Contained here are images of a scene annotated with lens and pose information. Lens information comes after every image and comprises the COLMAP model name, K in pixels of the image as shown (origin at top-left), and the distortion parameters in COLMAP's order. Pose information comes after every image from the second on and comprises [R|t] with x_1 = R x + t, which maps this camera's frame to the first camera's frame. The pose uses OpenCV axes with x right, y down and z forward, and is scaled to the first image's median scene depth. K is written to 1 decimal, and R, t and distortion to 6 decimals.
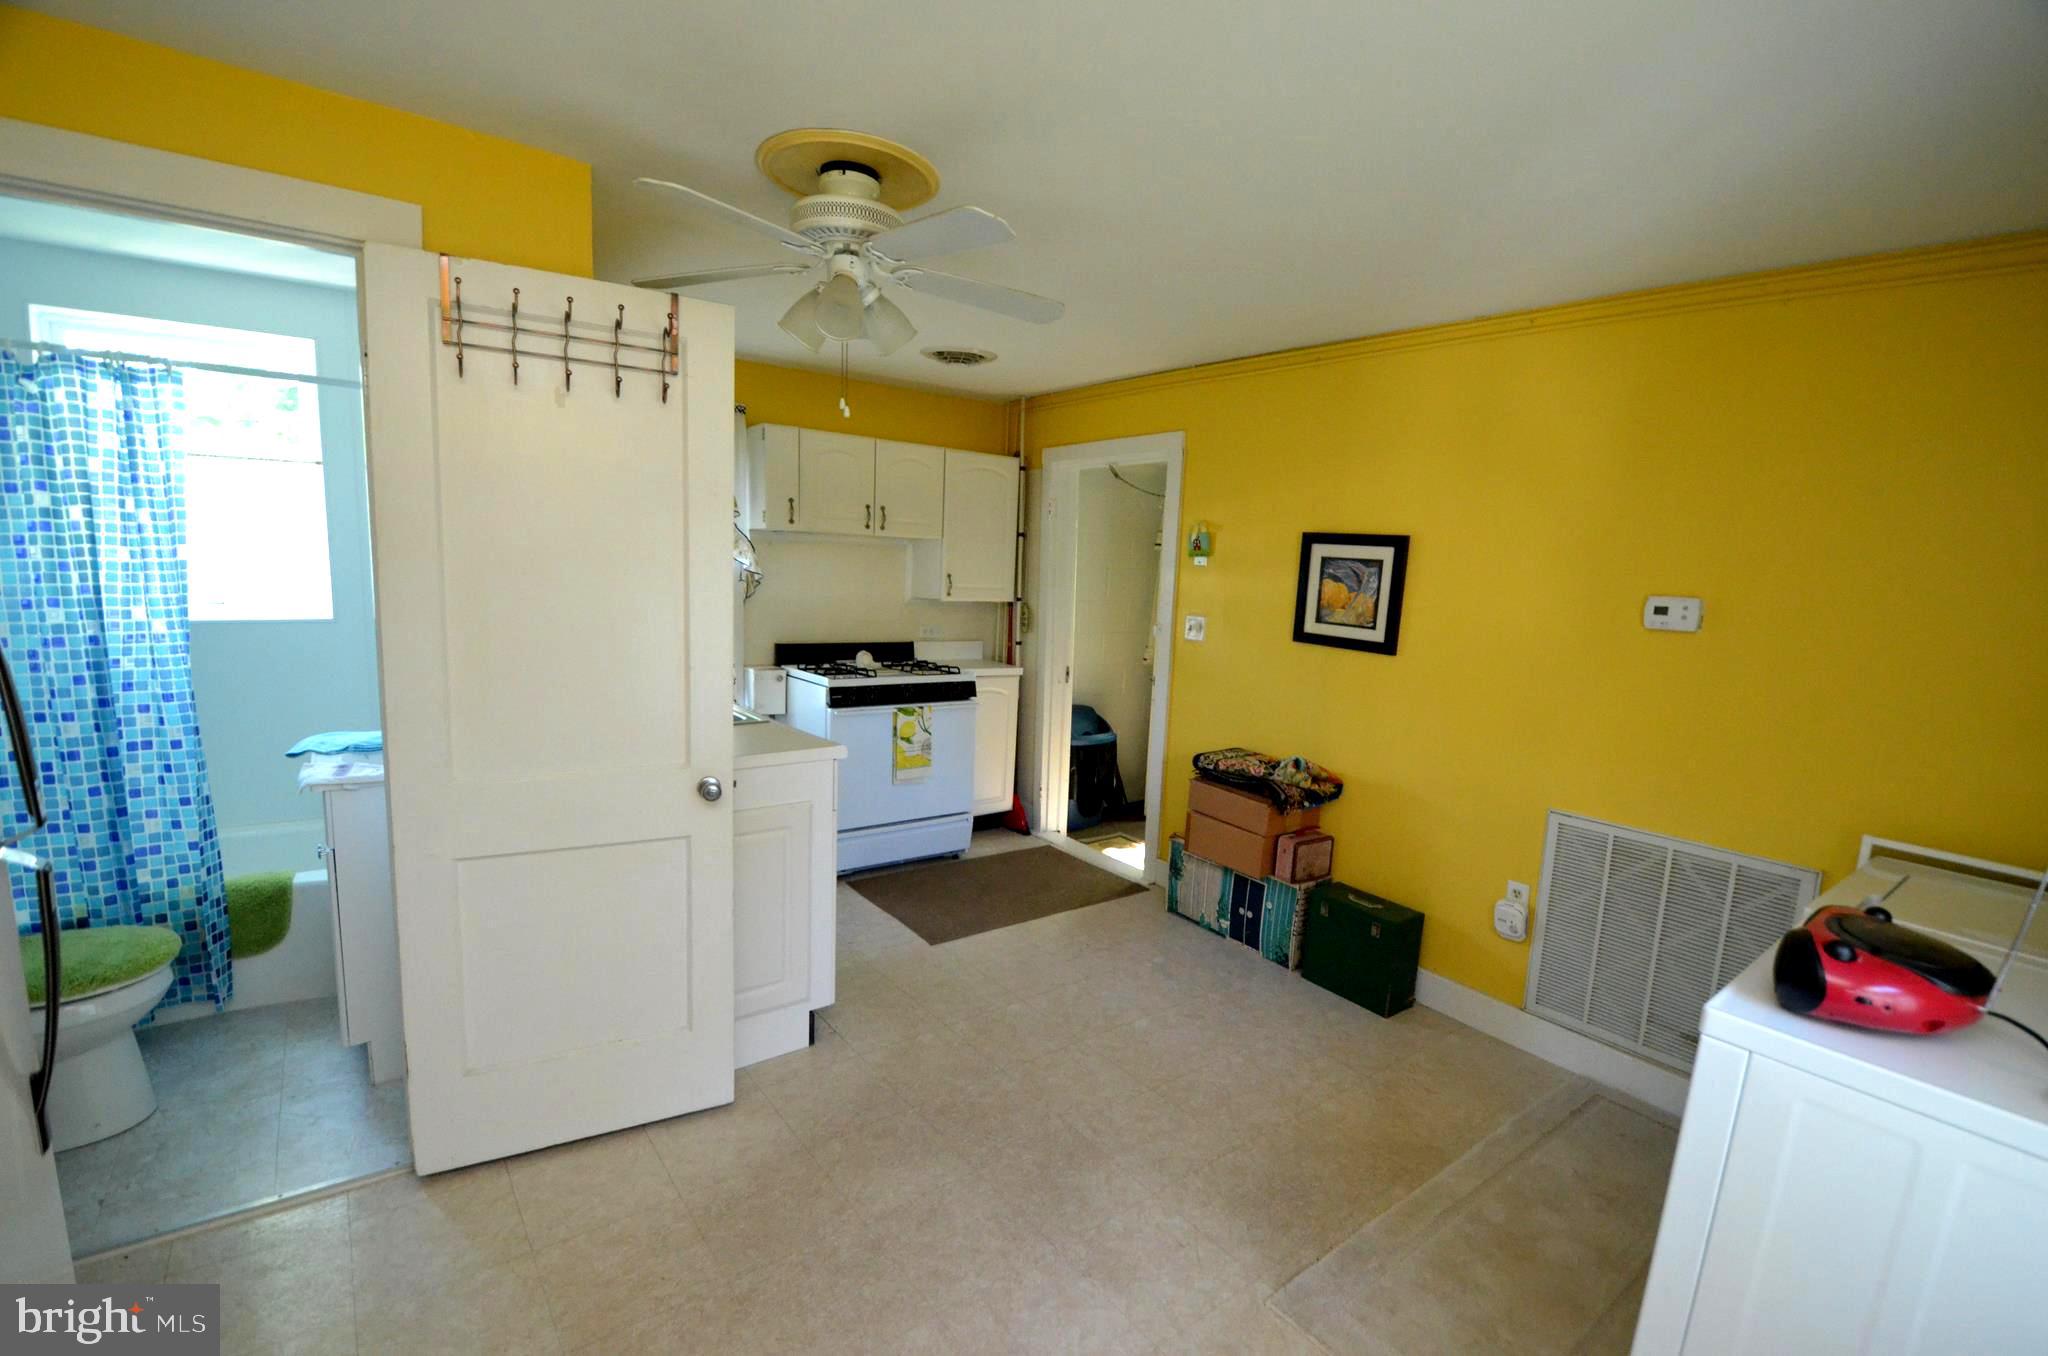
lens RADIAL K [[890.2, 0, 1026.3], [0, 890.2, 693.0], [0, 0, 1]] dist [0.018326, -0.023887]
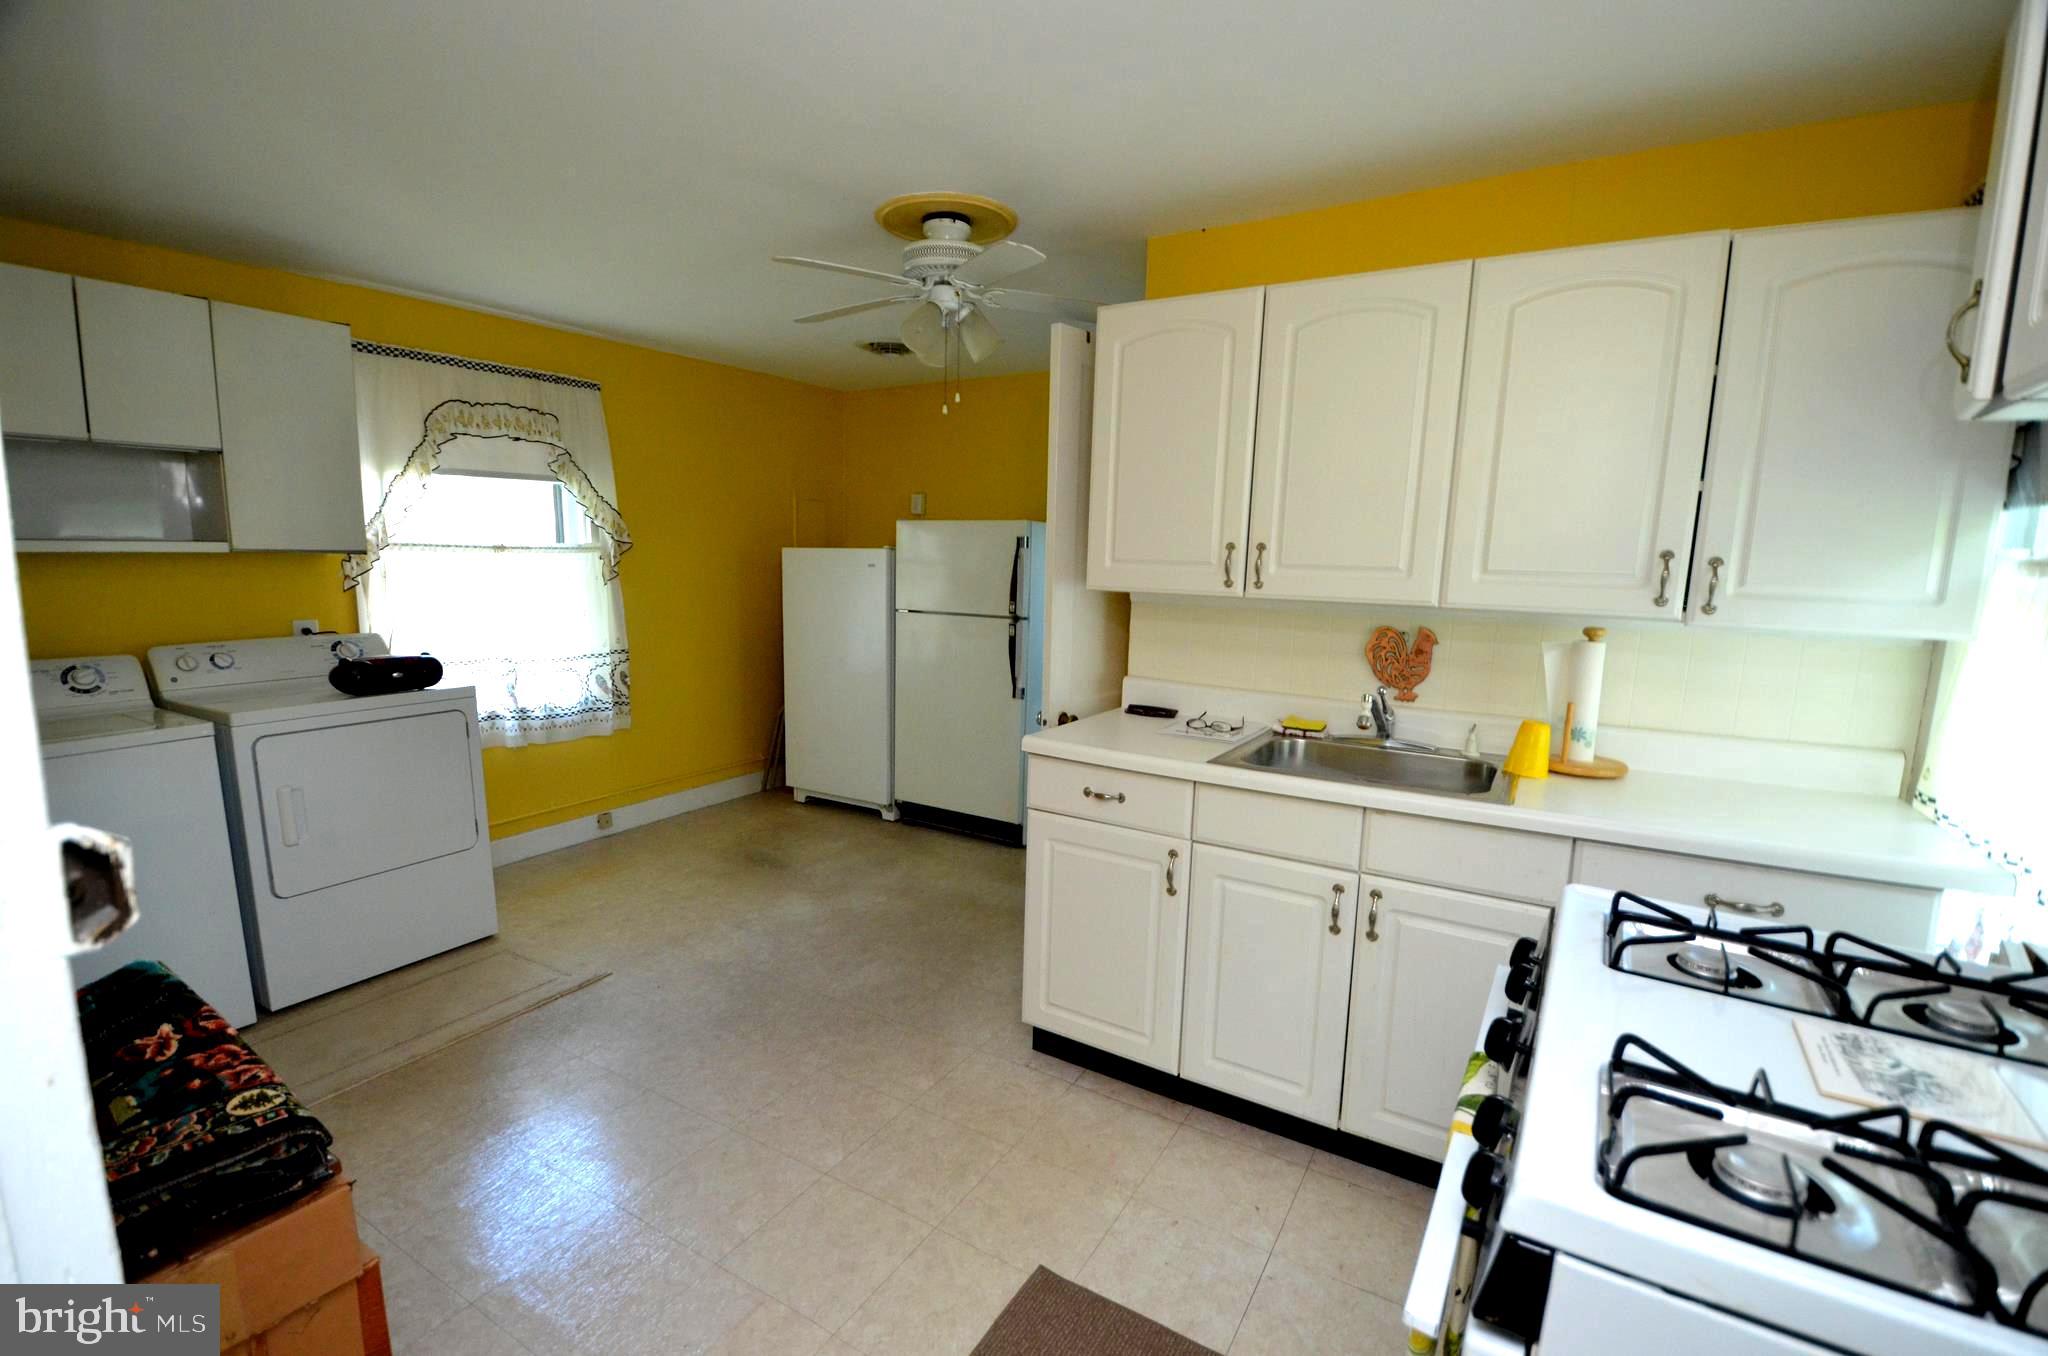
lens RADIAL K [[890.2, 0, 1026.3], [0, 890.2, 693.0], [0, 0, 1]] dist [0.018326, -0.023887]
pose [[-0.928679, -0.006755, -0.370823, 0.096444], [-0.112803, 0.957612, 0.265057, -0.171441], [0.353314, 0.287982, -0.890076, 1.406452]]
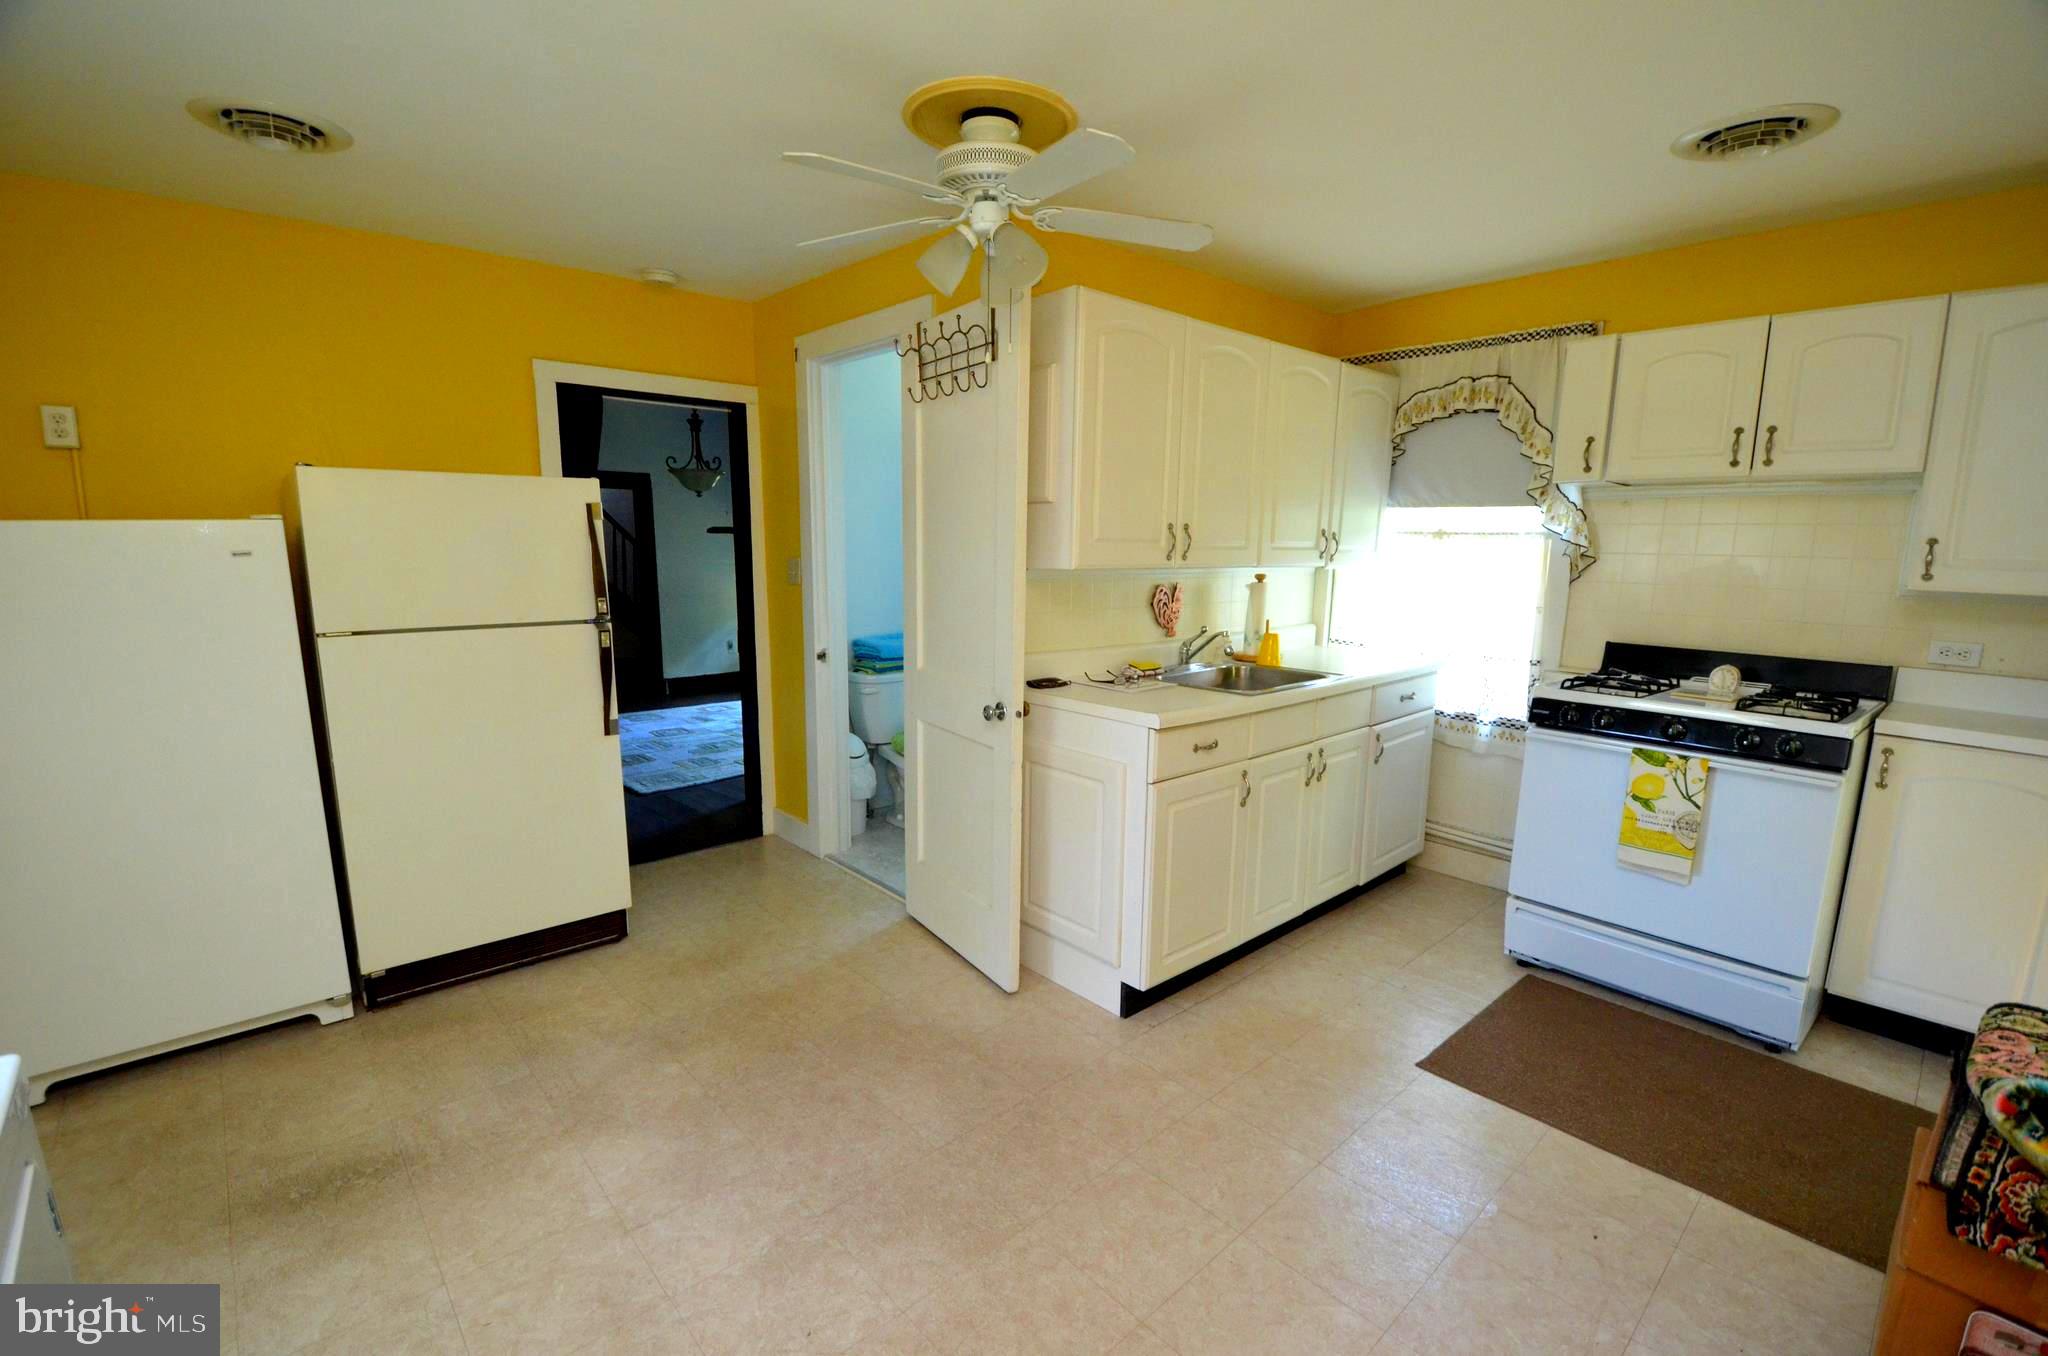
lens RADIAL K [[890.2, 0, 1026.3], [0, 890.2, 693.0], [0, 0, 1]] dist [0.018326, -0.023887]
pose [[0.078986, 0.130820, -0.988255, 0.536274], [-0.148592, 0.981822, 0.118092, -0.038751], [0.985739, 0.137519, 0.096989, 0.615480]]
